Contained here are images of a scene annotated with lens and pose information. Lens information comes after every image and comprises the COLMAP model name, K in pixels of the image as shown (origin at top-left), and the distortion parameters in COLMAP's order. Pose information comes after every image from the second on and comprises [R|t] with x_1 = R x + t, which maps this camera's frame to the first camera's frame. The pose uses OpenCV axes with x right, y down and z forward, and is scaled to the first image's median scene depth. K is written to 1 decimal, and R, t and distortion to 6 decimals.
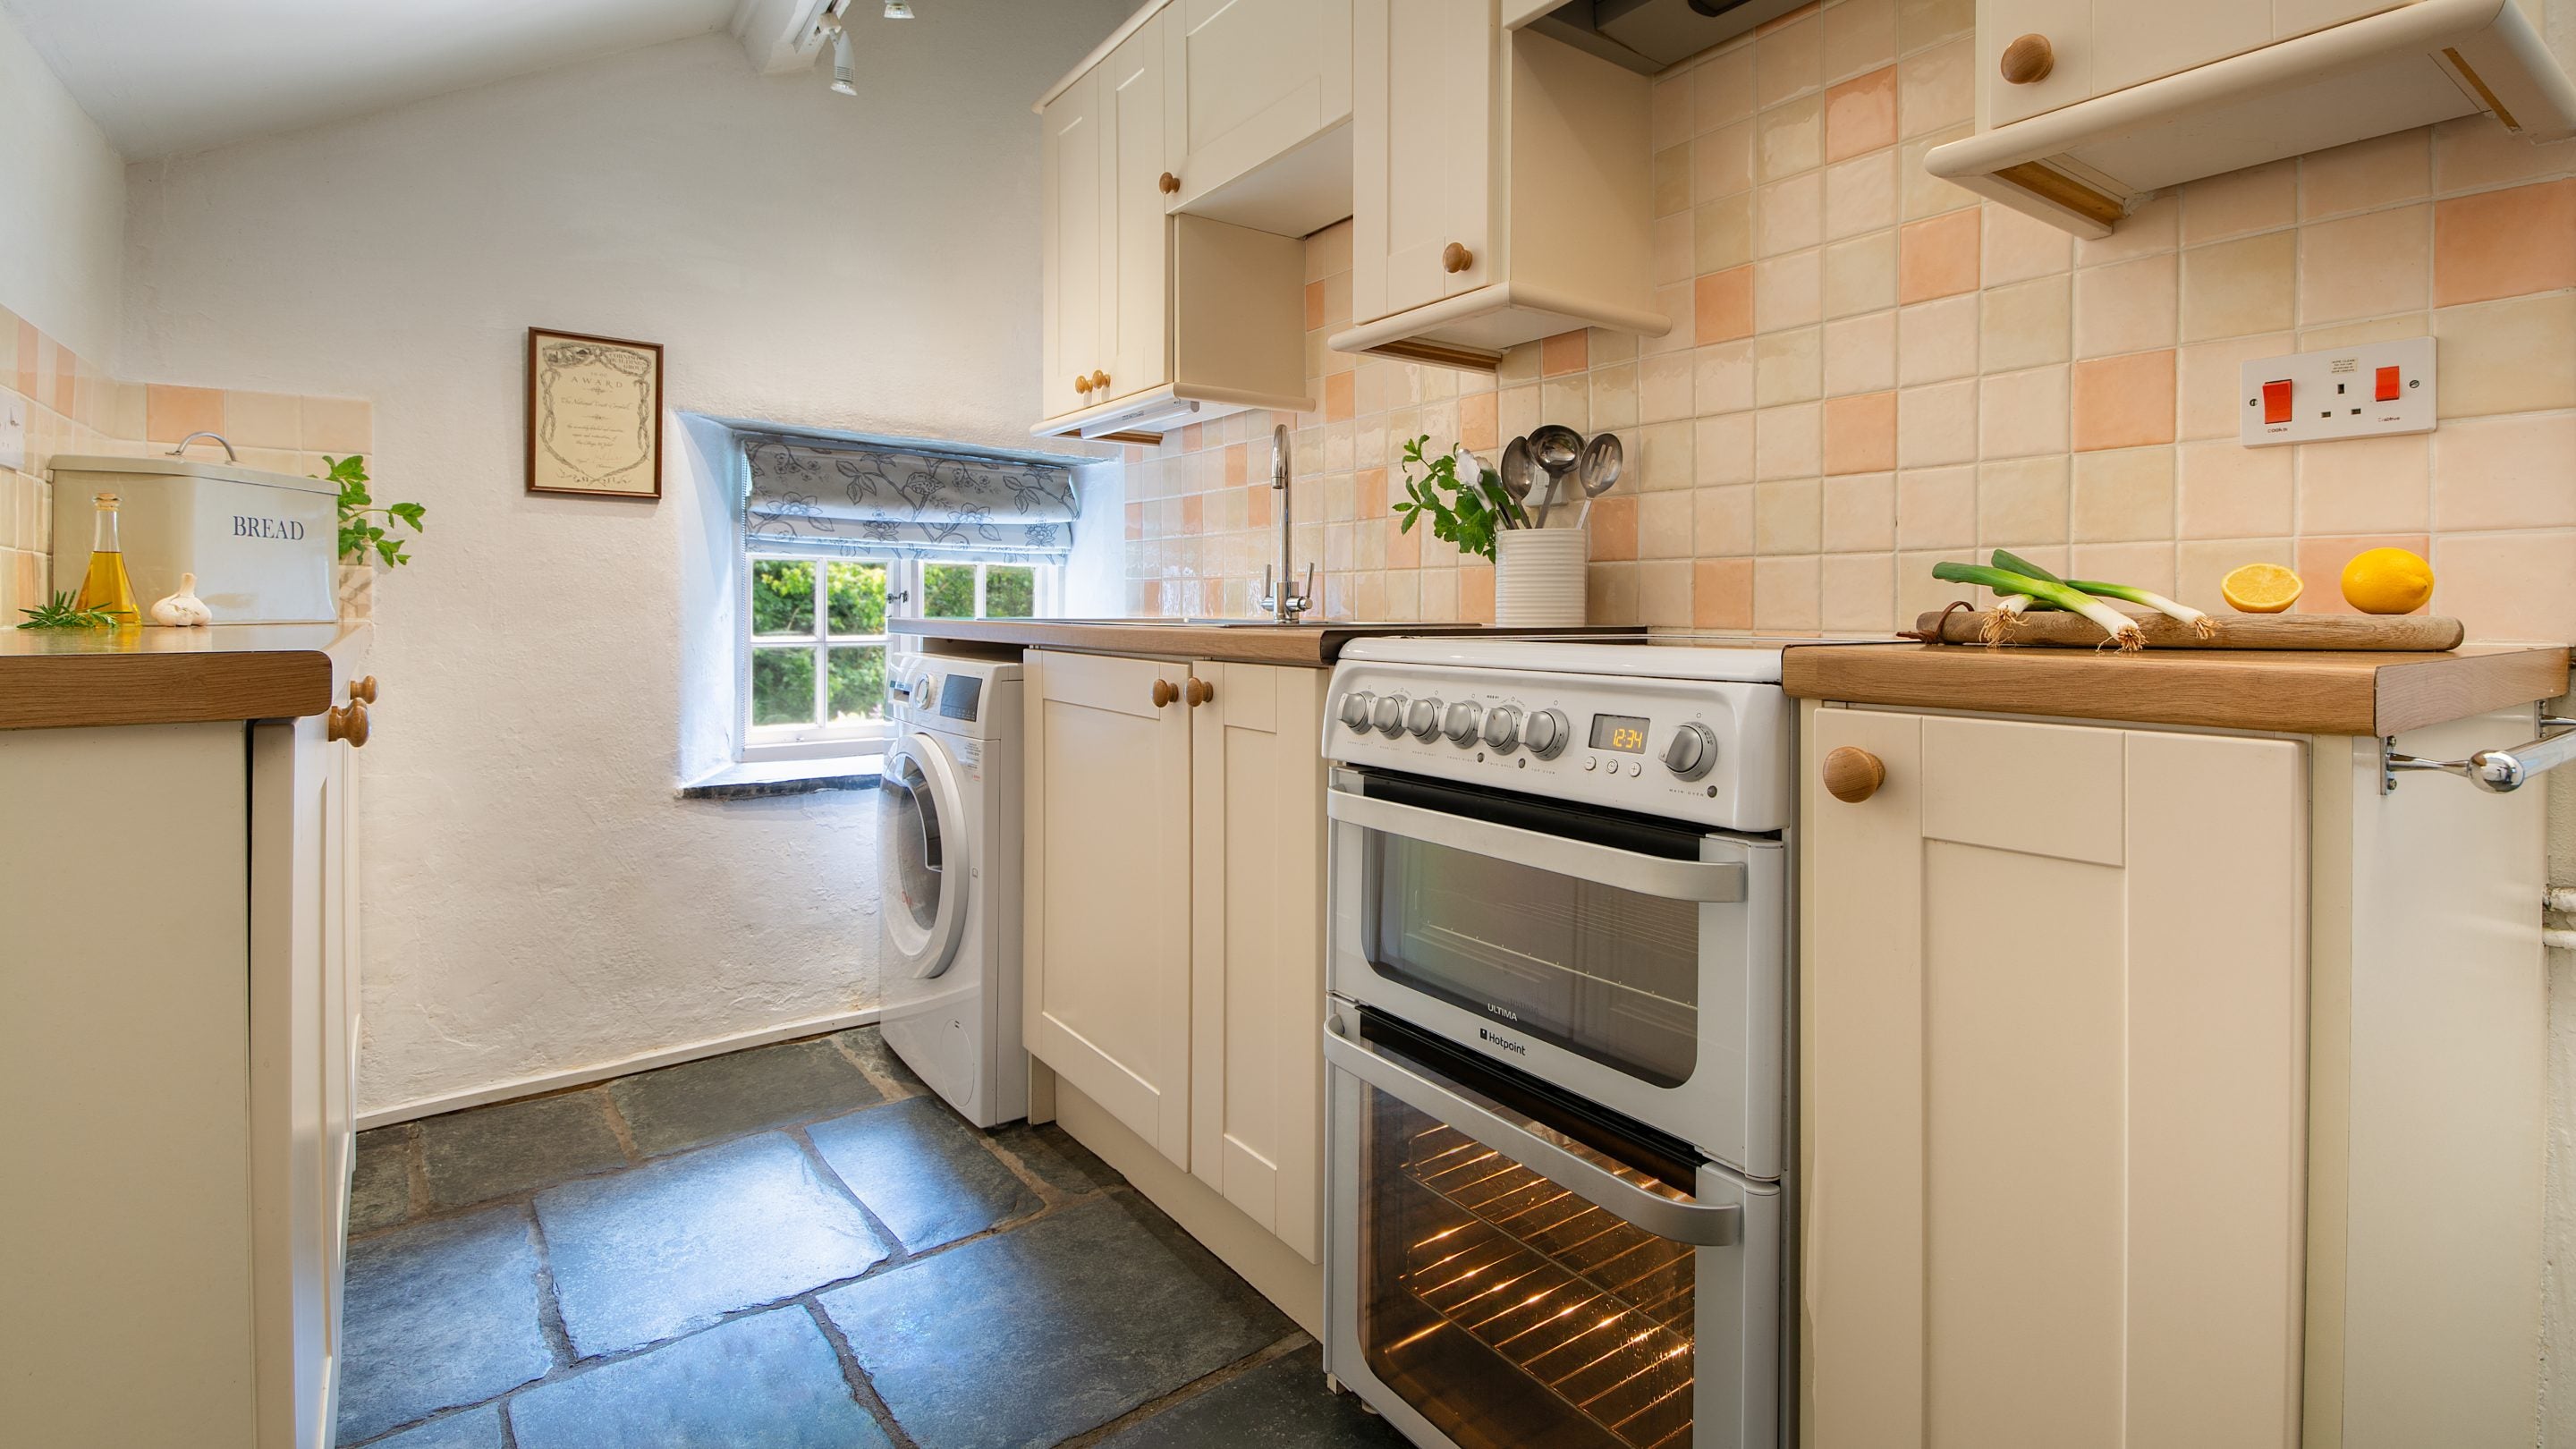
lens RADIAL K [[1144.4, 0, 1235.7], [0, 1144.4, 724.7], [0, 0, 1]] dist [0.014999, -0.000601]
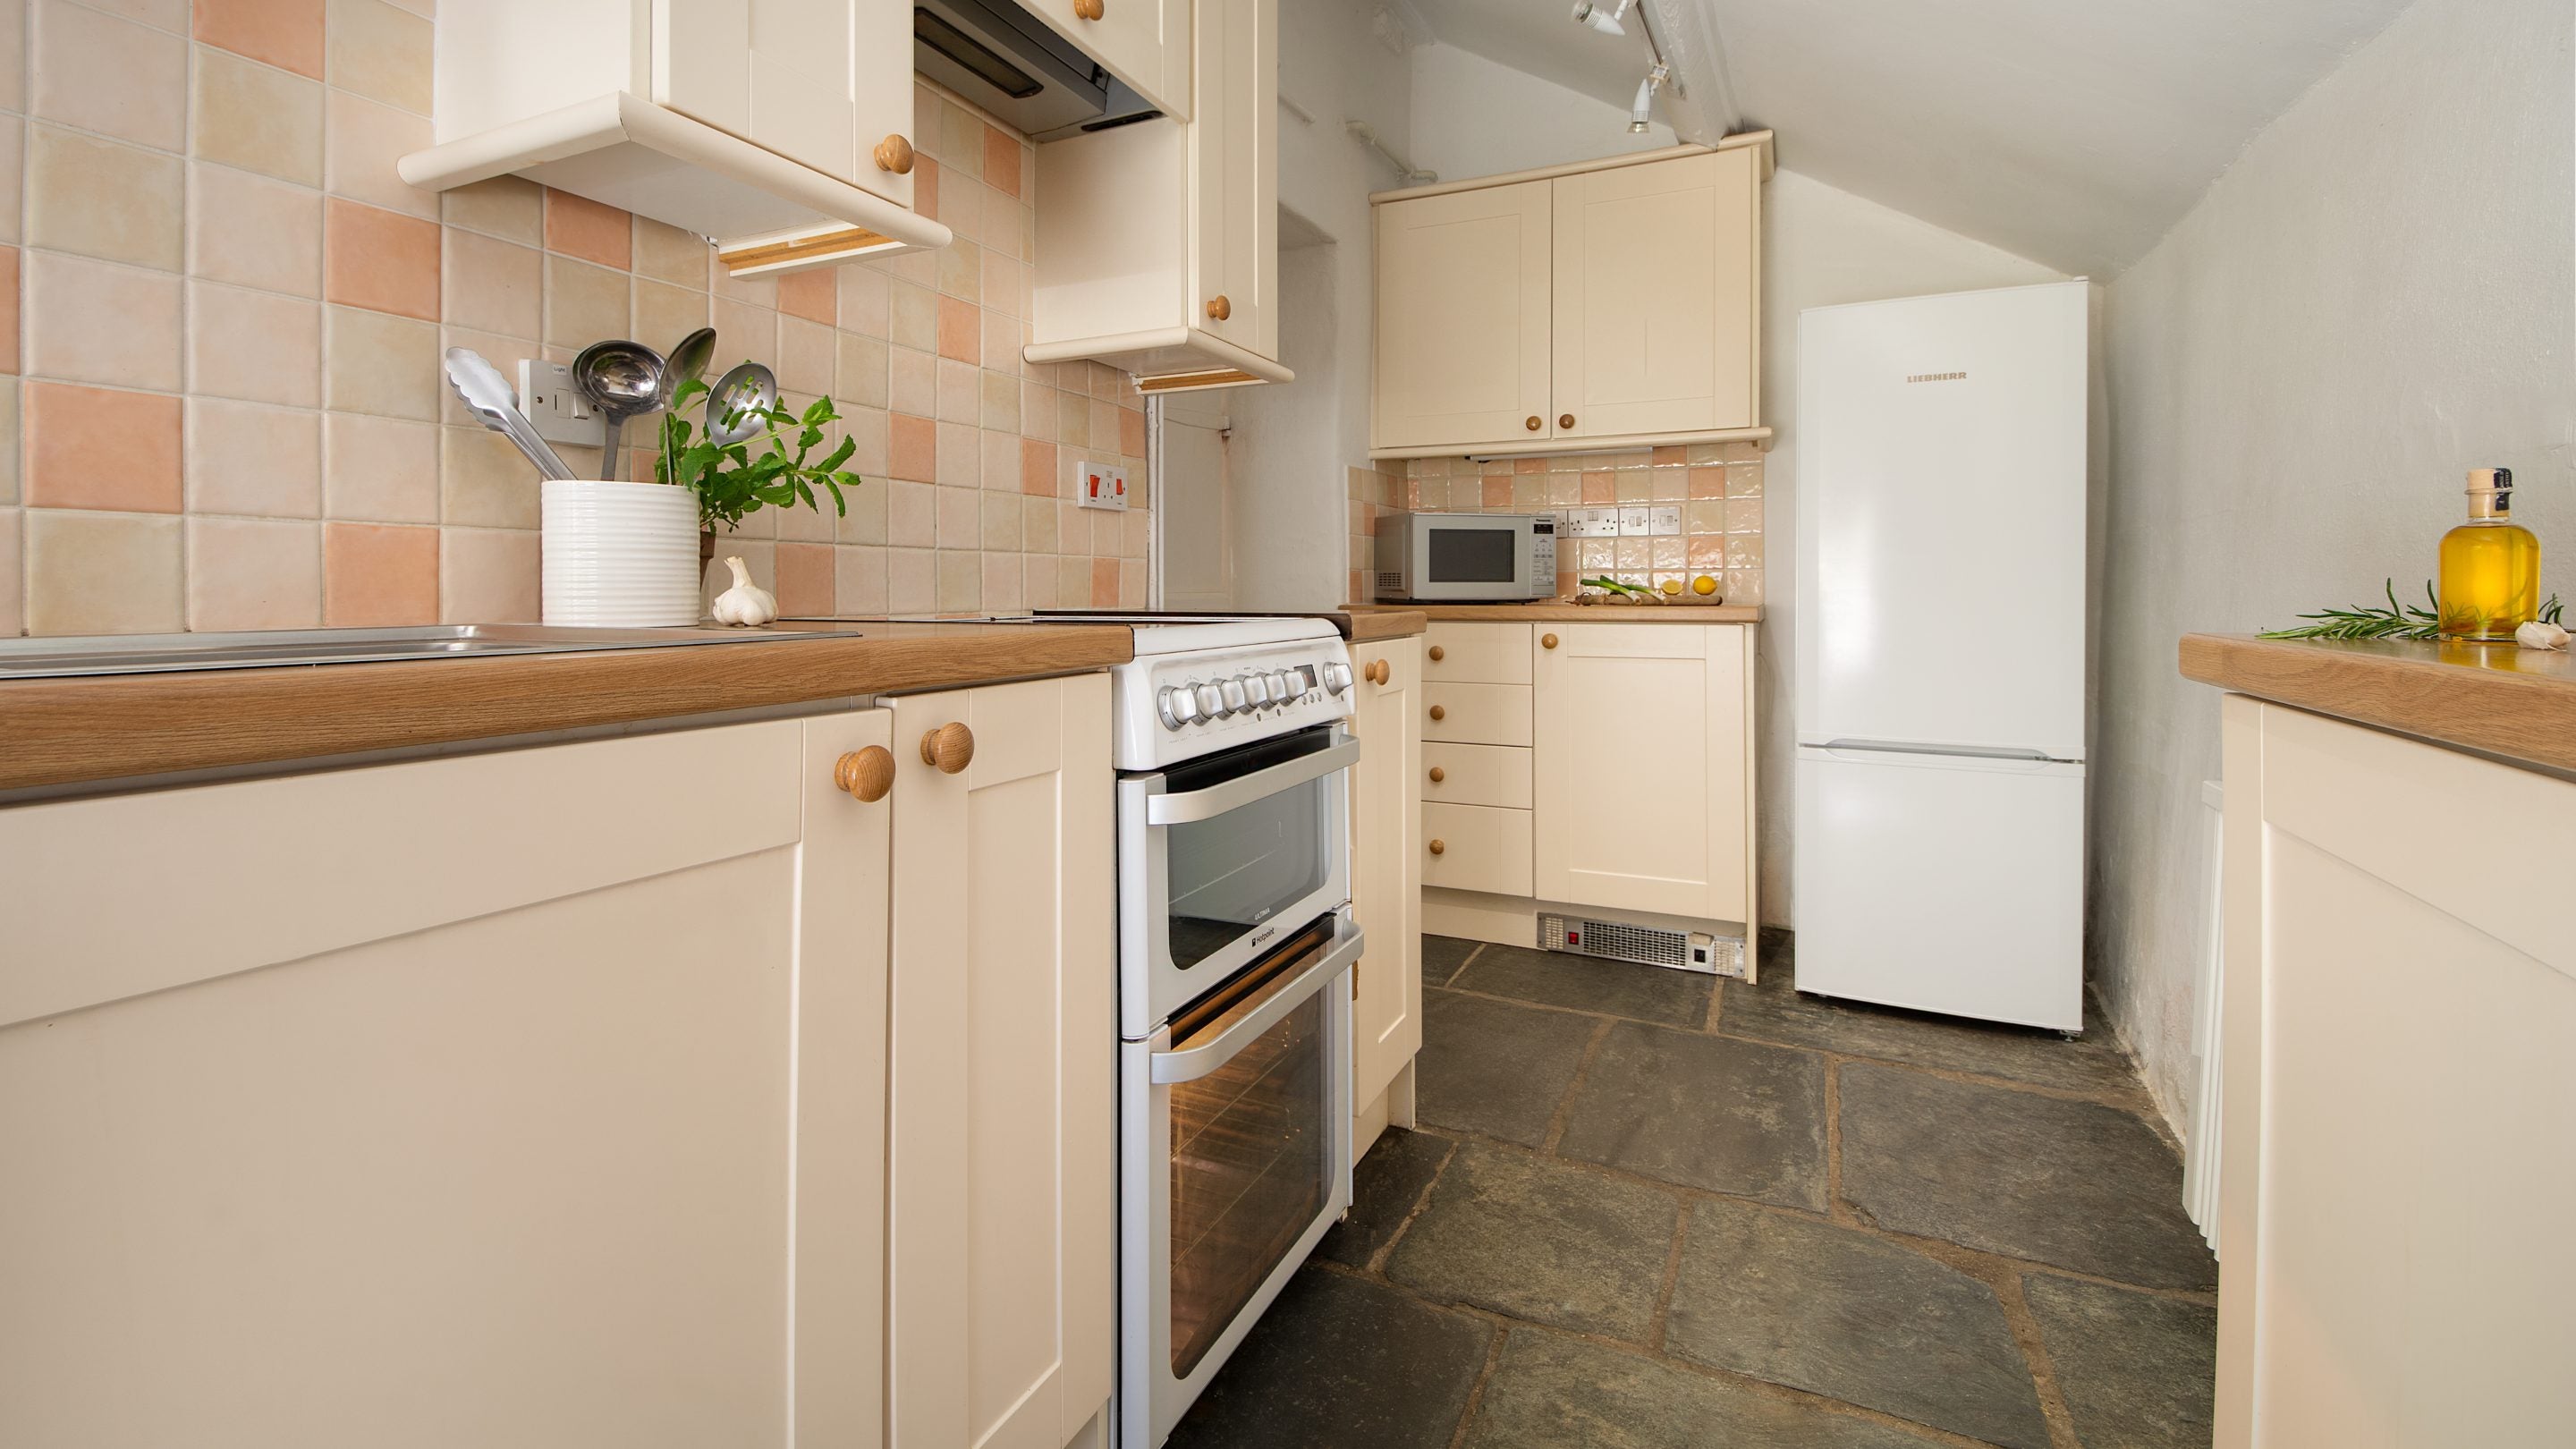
lens RADIAL K [[1144.4, 0, 1235.7], [0, 1144.4, 724.7], [0, 0, 1]] dist [0.014999, -0.000601]
pose [[-0.488381, -0.108727, 0.865831, -0.932260], [0.087715, 0.981066, 0.172674, -0.195562], [-0.868211, 0.160277, -0.469597, 1.755361]]
